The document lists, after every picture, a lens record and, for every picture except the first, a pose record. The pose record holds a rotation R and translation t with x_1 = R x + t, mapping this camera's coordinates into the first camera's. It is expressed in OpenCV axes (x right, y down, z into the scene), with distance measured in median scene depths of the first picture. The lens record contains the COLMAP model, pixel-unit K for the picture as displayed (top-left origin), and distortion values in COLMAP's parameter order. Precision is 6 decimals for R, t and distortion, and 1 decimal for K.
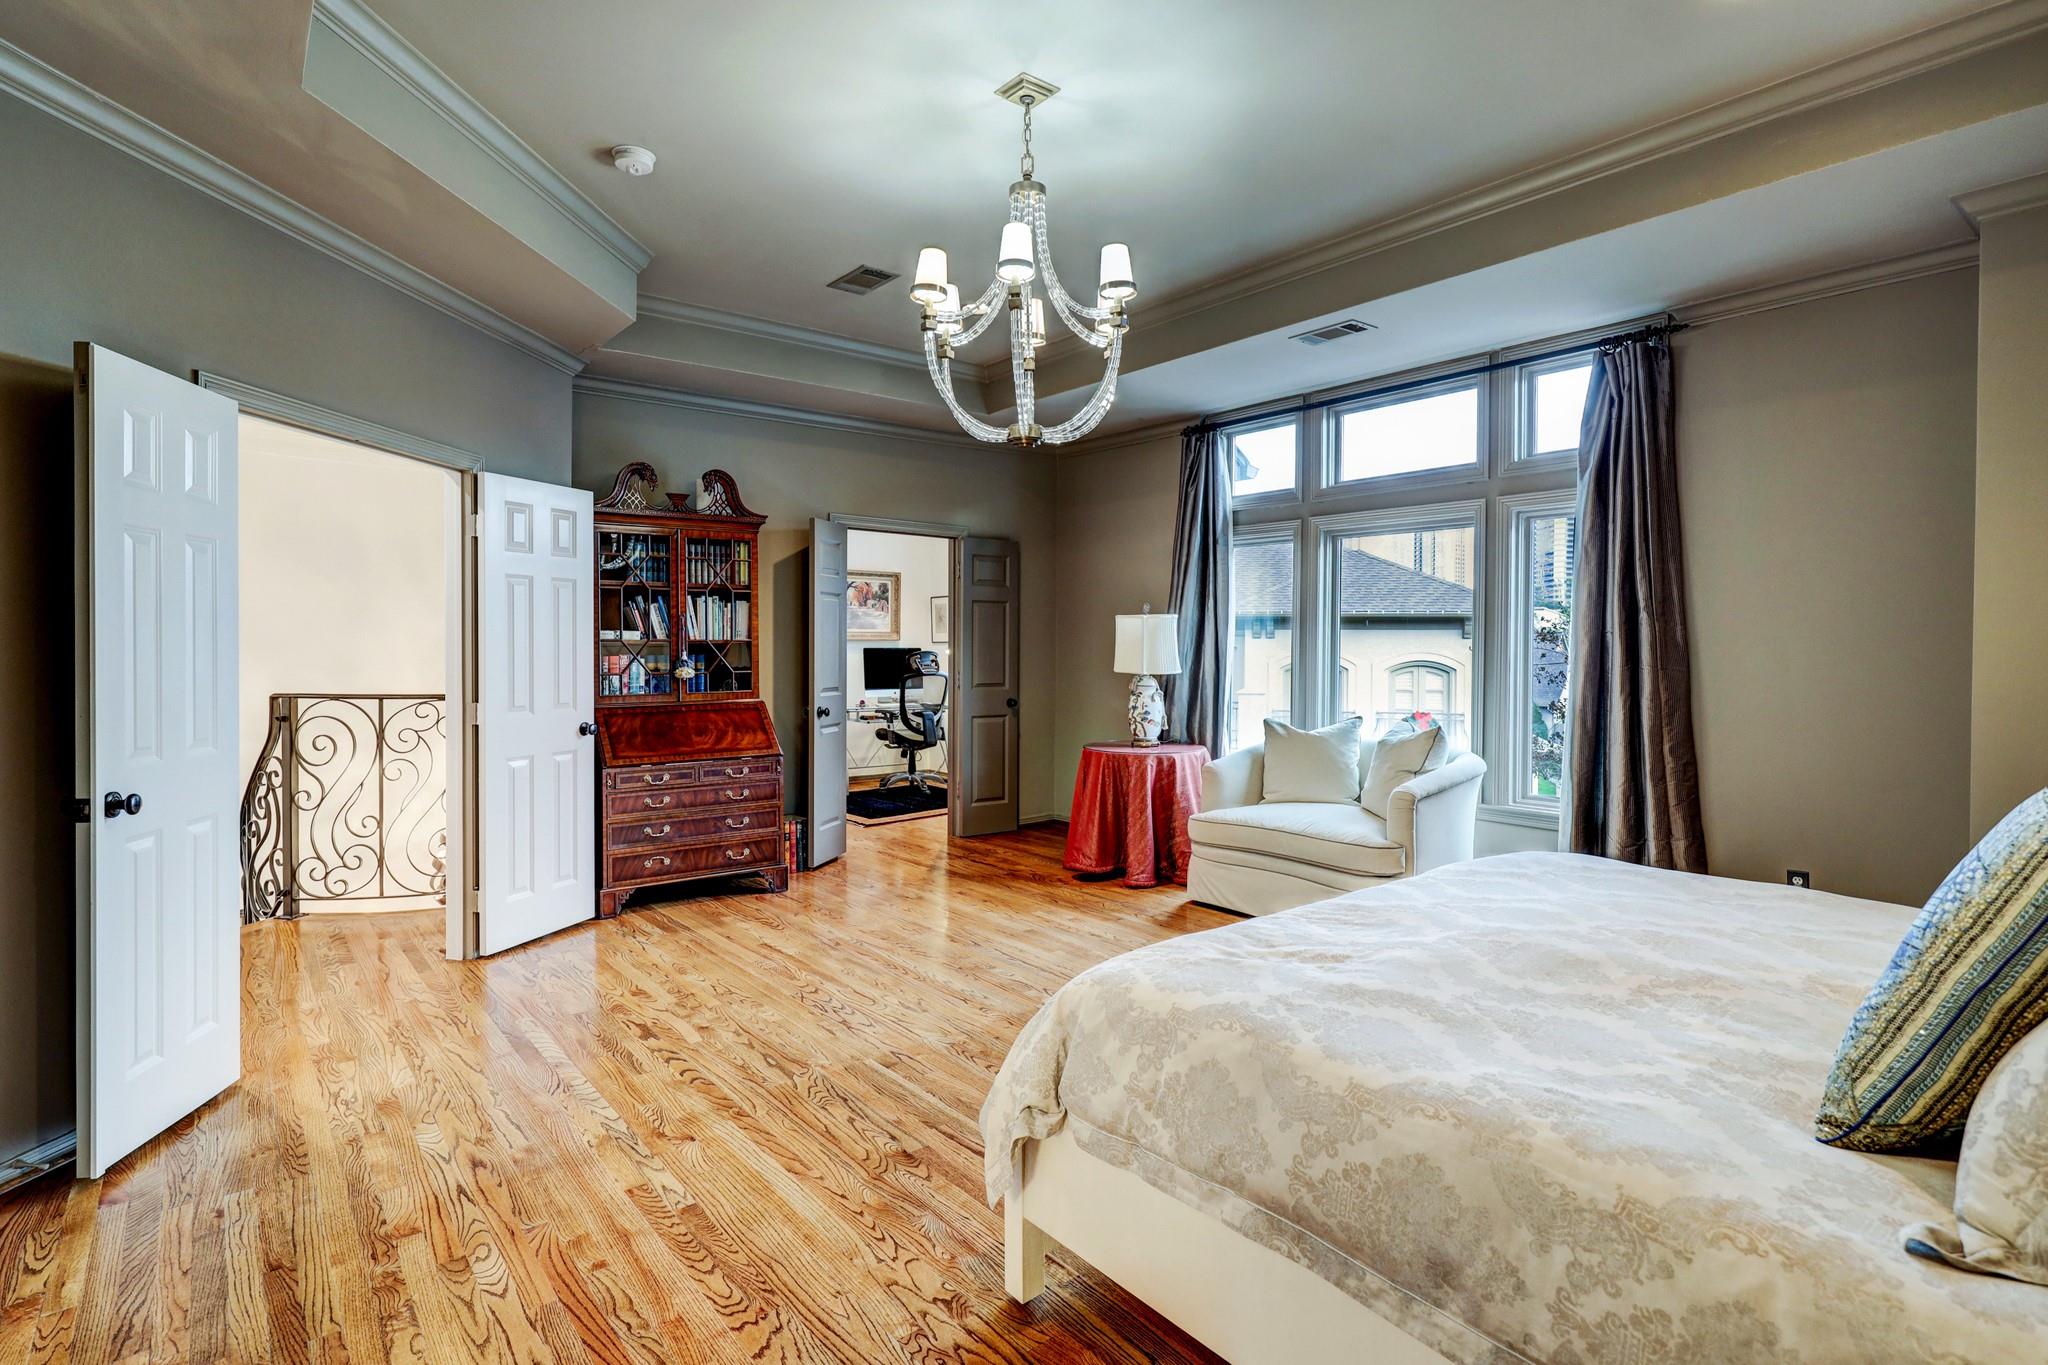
lens RADIAL K [[1042.0, 0, 1025.4], [0, 1042.0, 650.8], [0, 0, 1]] dist [0.000735, 0.000601]
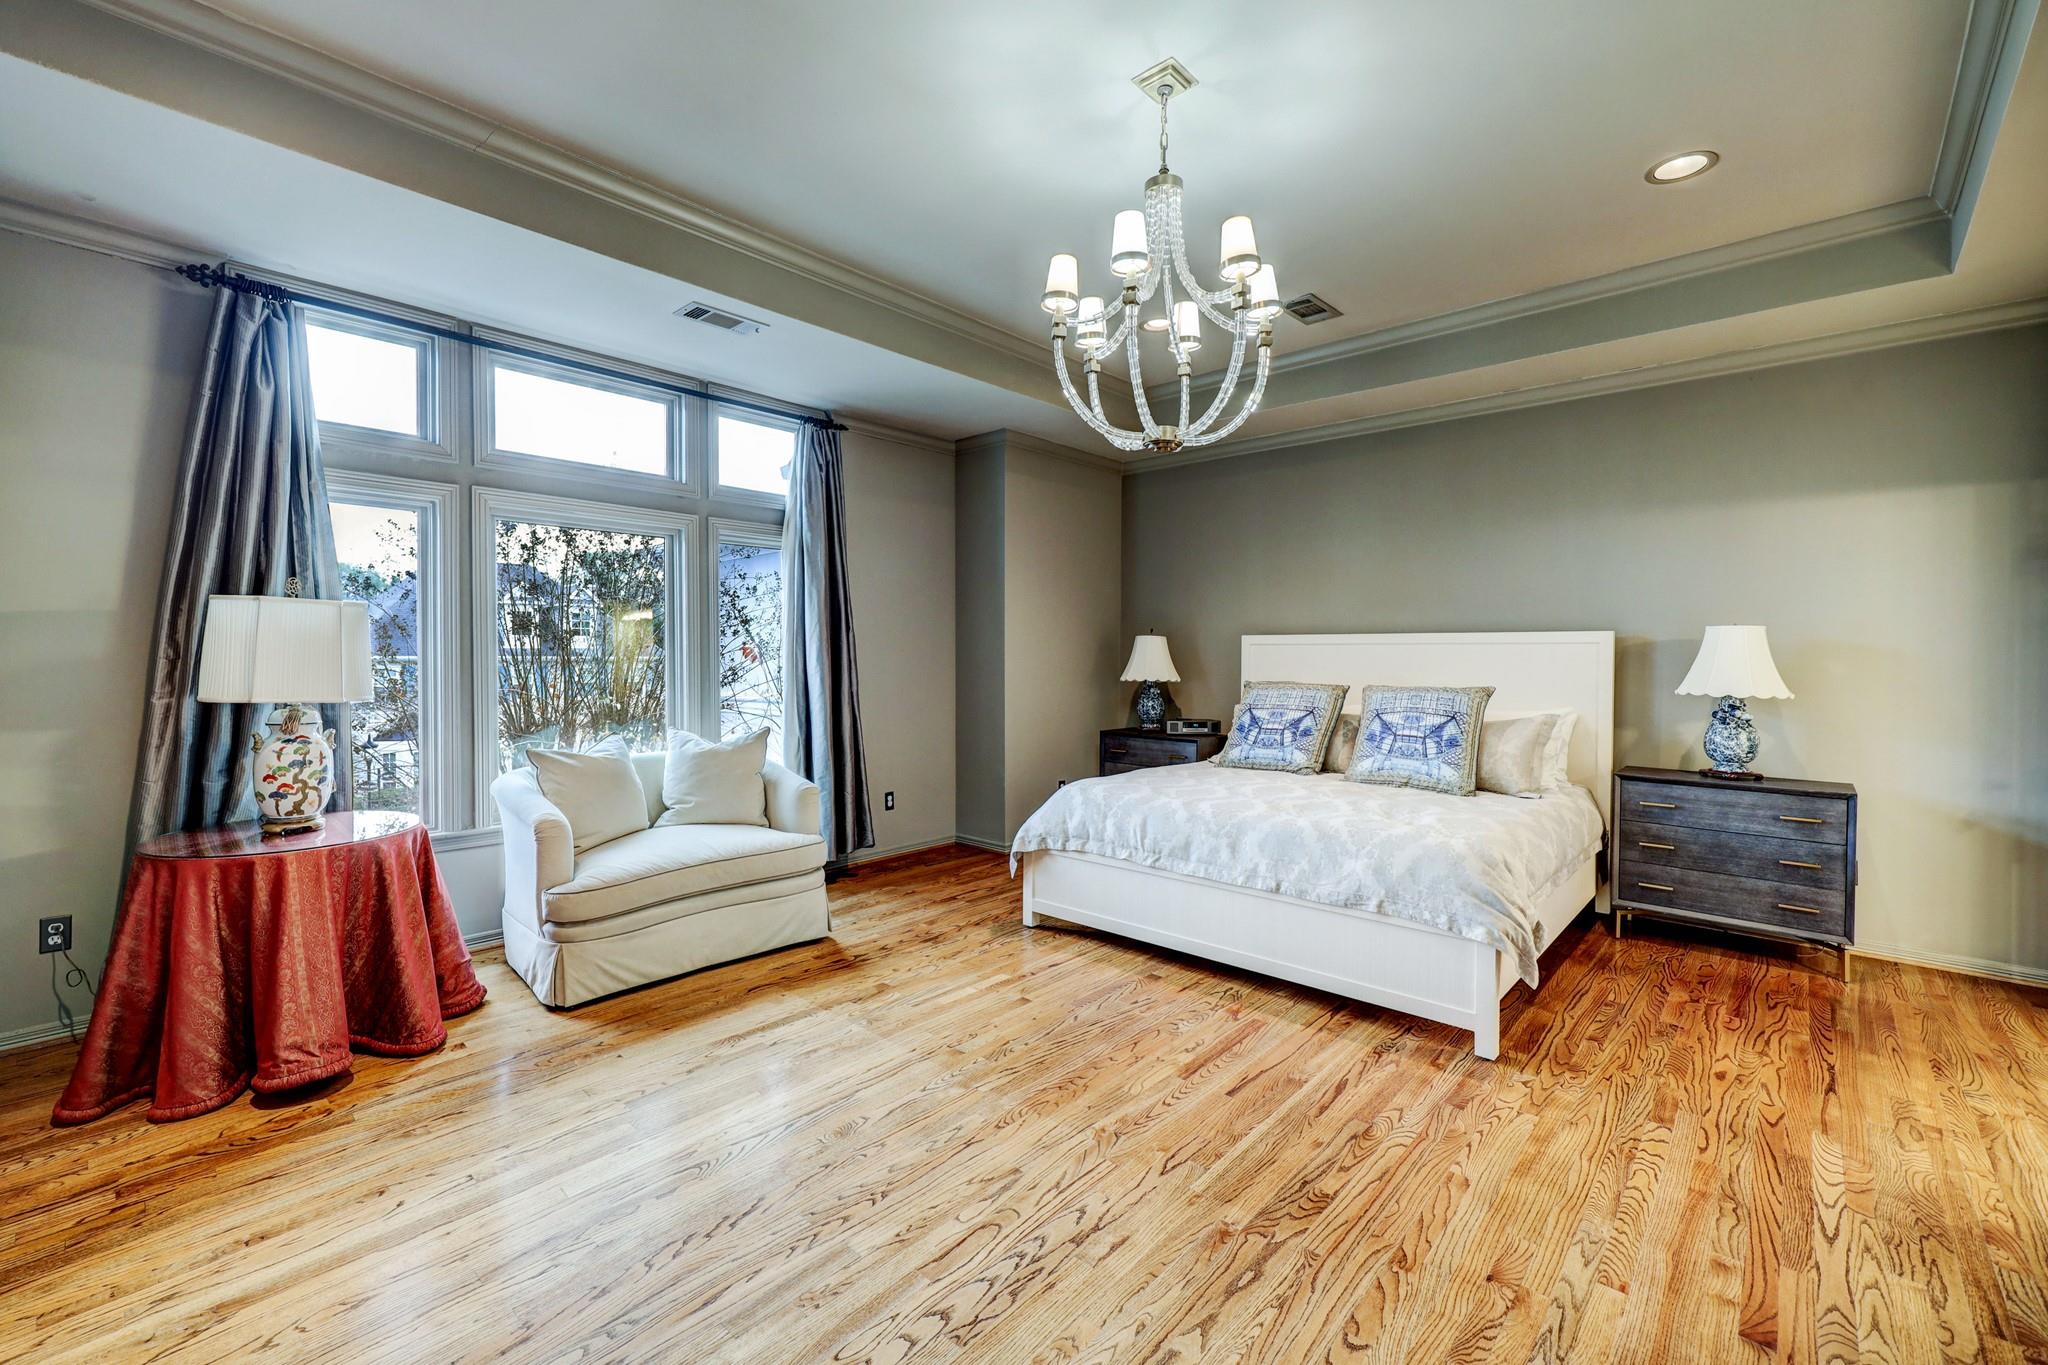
lens RADIAL K [[875.0, 0, 1033.6], [0, 875.0, 666.9], [0, 0, 1]] dist [0.001918, 0.000242]
pose [[-0.181608, -0.017733, 0.983211, -0.568351], [0.003467, 0.999820, 0.018673, -0.005938], [-0.983365, 0.006800, -0.181514, 0.918750]]
